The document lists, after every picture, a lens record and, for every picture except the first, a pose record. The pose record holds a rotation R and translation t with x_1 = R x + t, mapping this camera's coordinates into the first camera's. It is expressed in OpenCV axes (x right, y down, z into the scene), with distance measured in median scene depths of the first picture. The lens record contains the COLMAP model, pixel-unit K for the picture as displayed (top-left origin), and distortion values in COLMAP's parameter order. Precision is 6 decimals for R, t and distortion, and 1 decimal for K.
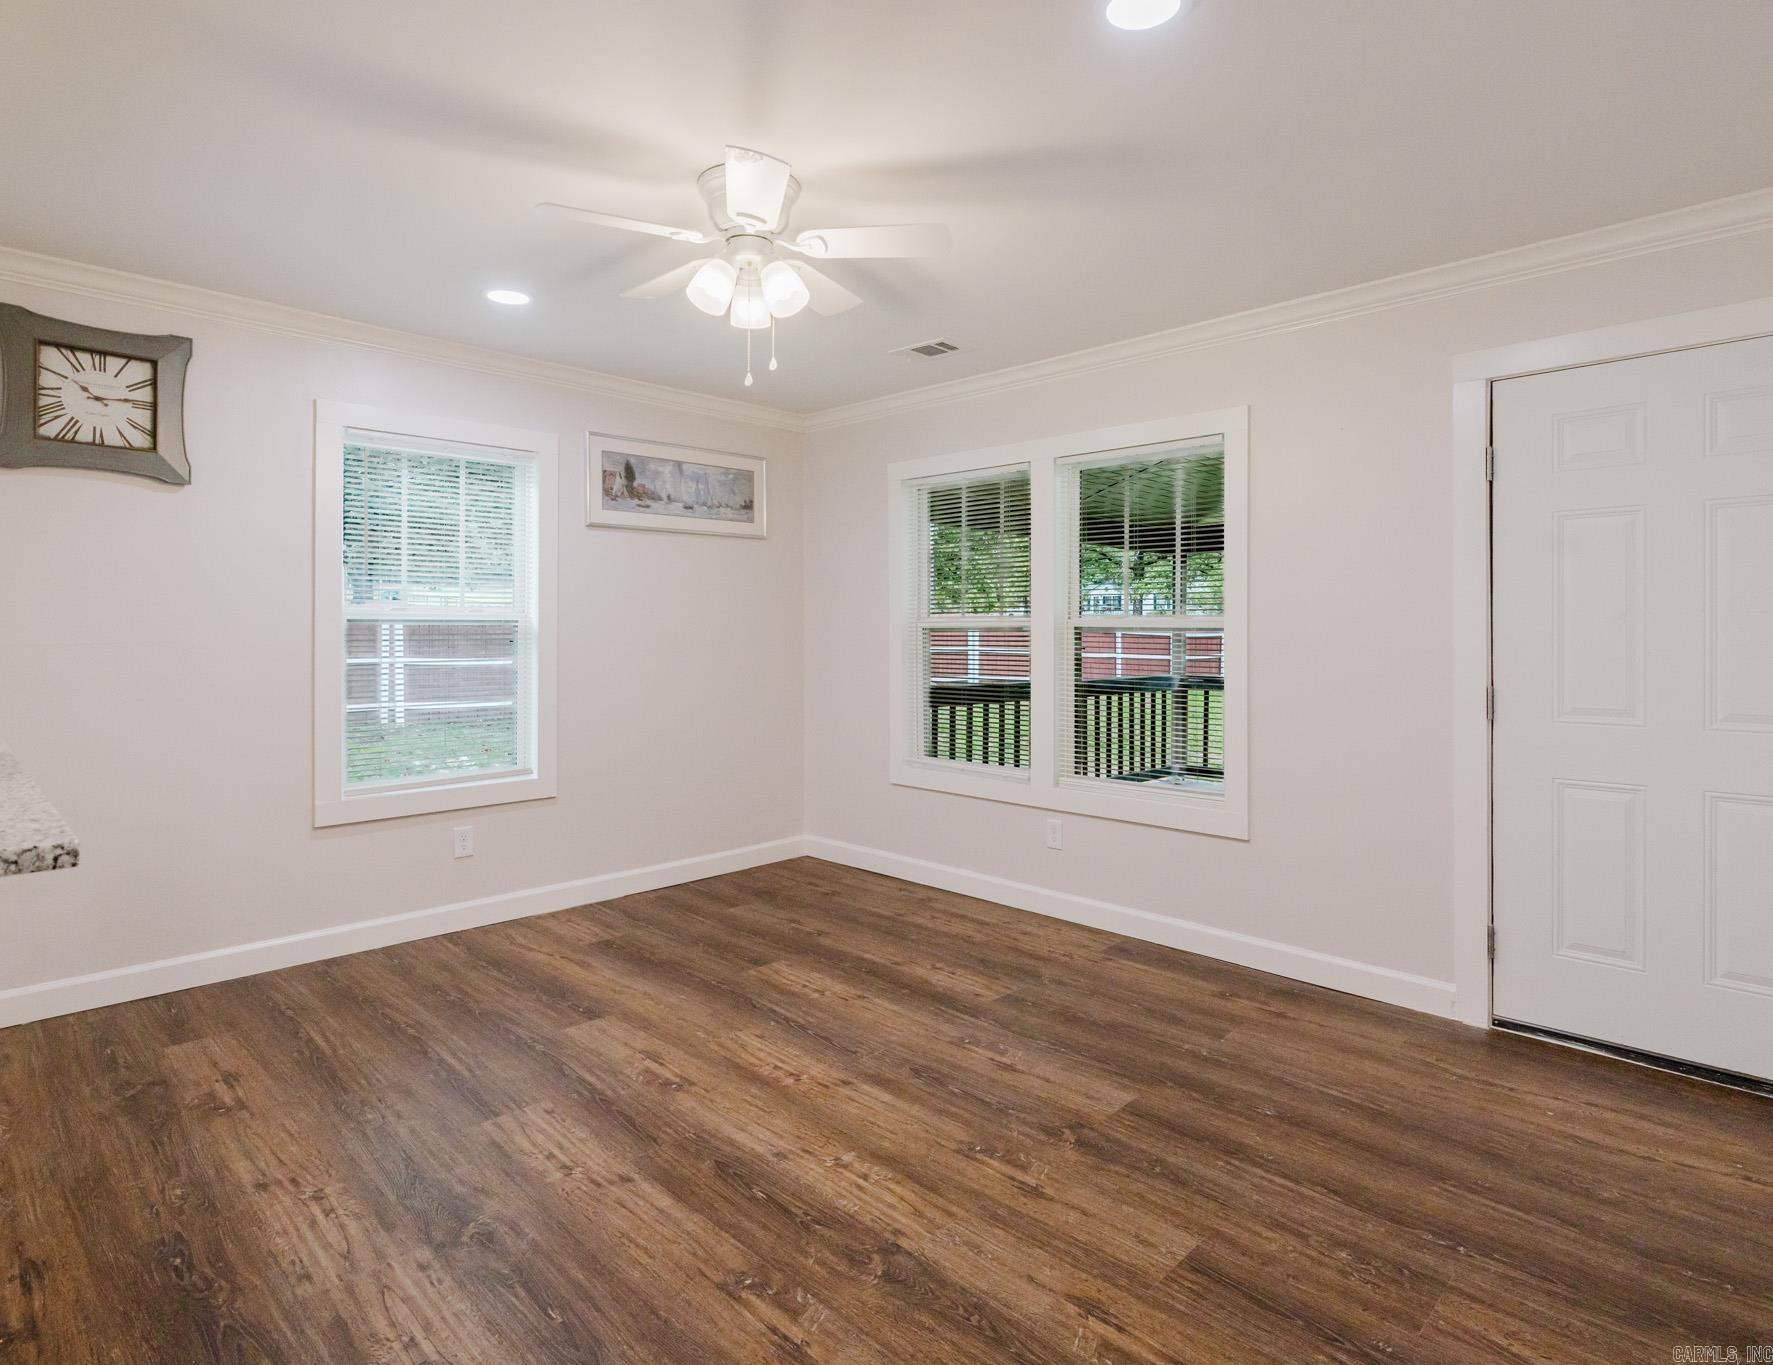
lens RADIAL K [[965.4, 0, 886.0], [0, 965.4, 639.8], [0, 0, 1]] dist [-0.001048, 0.000236]
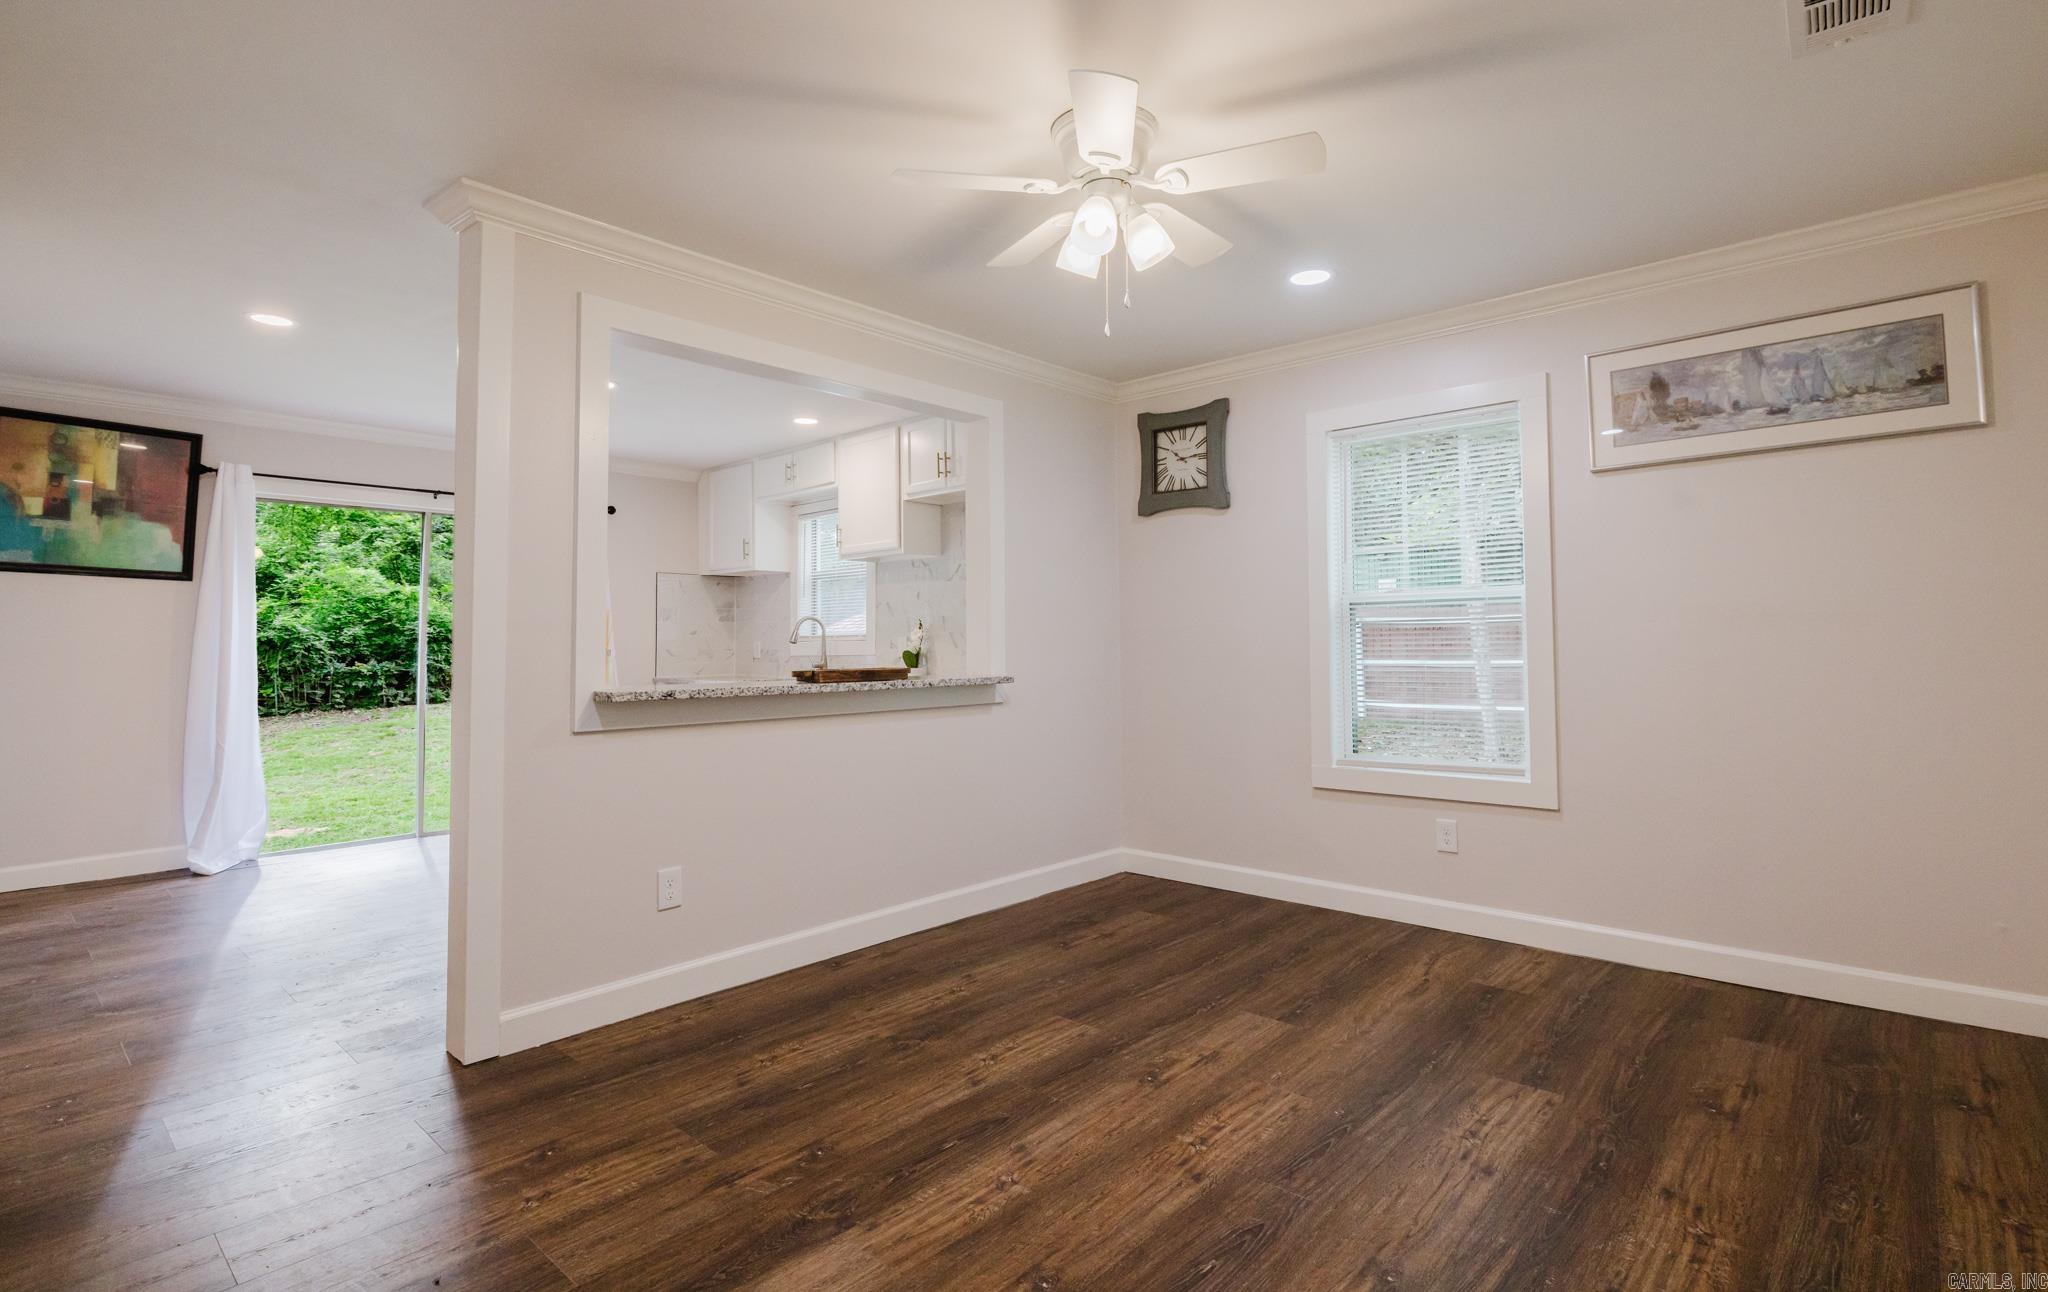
lens RADIAL K [[974.9, 0, 1035.7], [0, 974.9, 597.3], [0, 0, 1]] dist [-0.004251, 0.001690]
pose [[0.053992, -0.048626, -0.997357, 0.652260], [0.000888, 0.998816, -0.048649, 0.031402], [0.998541, 0.001741, 0.053971, 0.724198]]
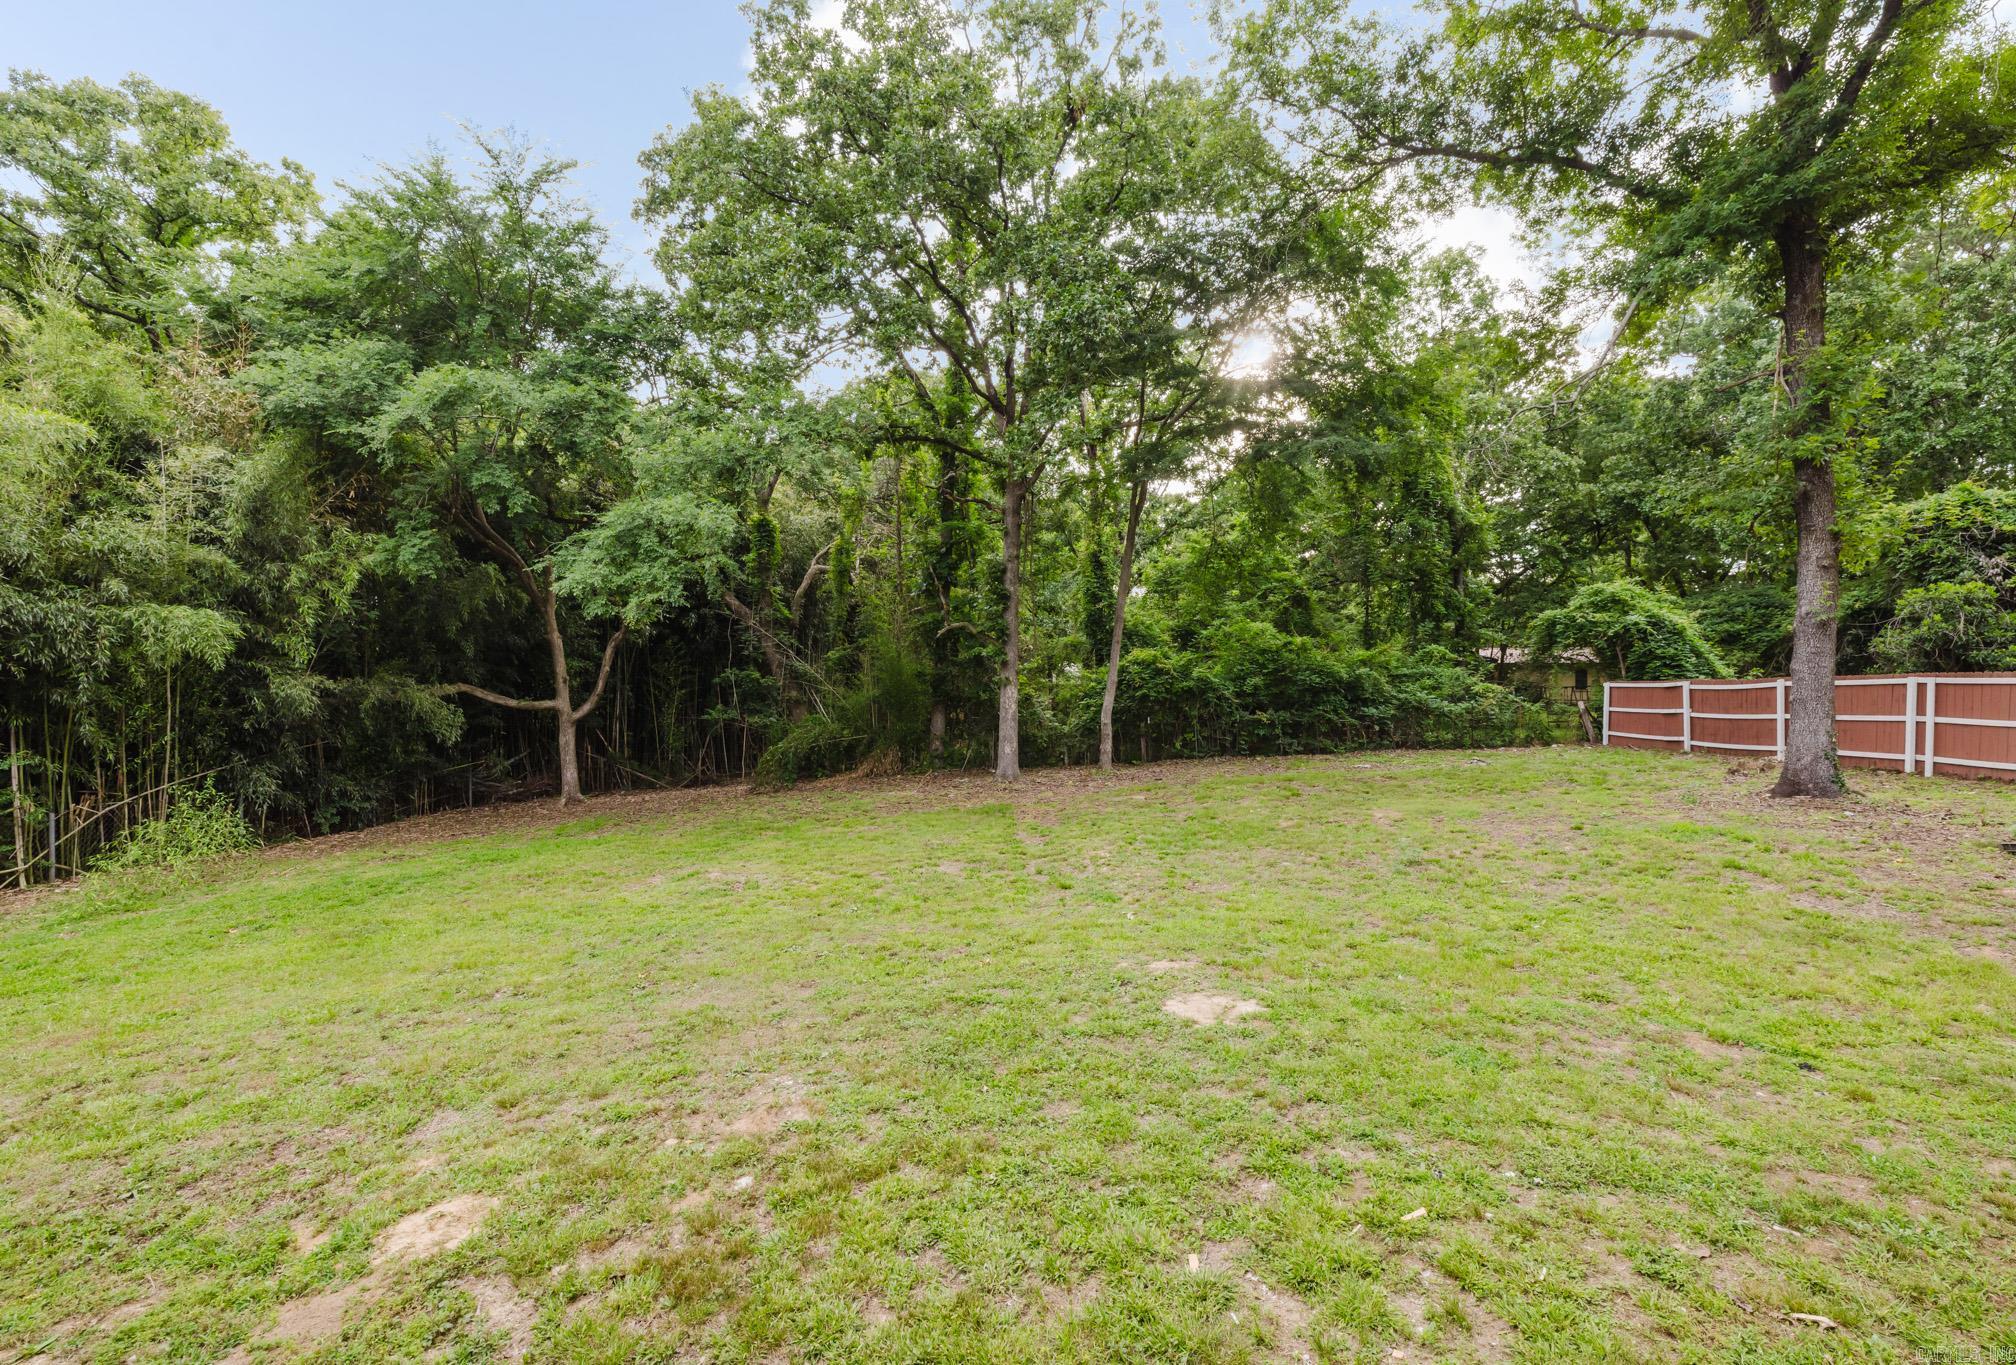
lens RADIAL K [[872.8, 0, 1035.9], [0, 872.8, 690.0], [0, 0, 1]] dist [0.000037, 0.000057]
pose [[-0.712571, -0.005381, -0.701580, -1.308822], [-0.008868, 0.999960, 0.001338, -0.006737], [0.701544, 0.007176, -0.712590, -0.593887]]
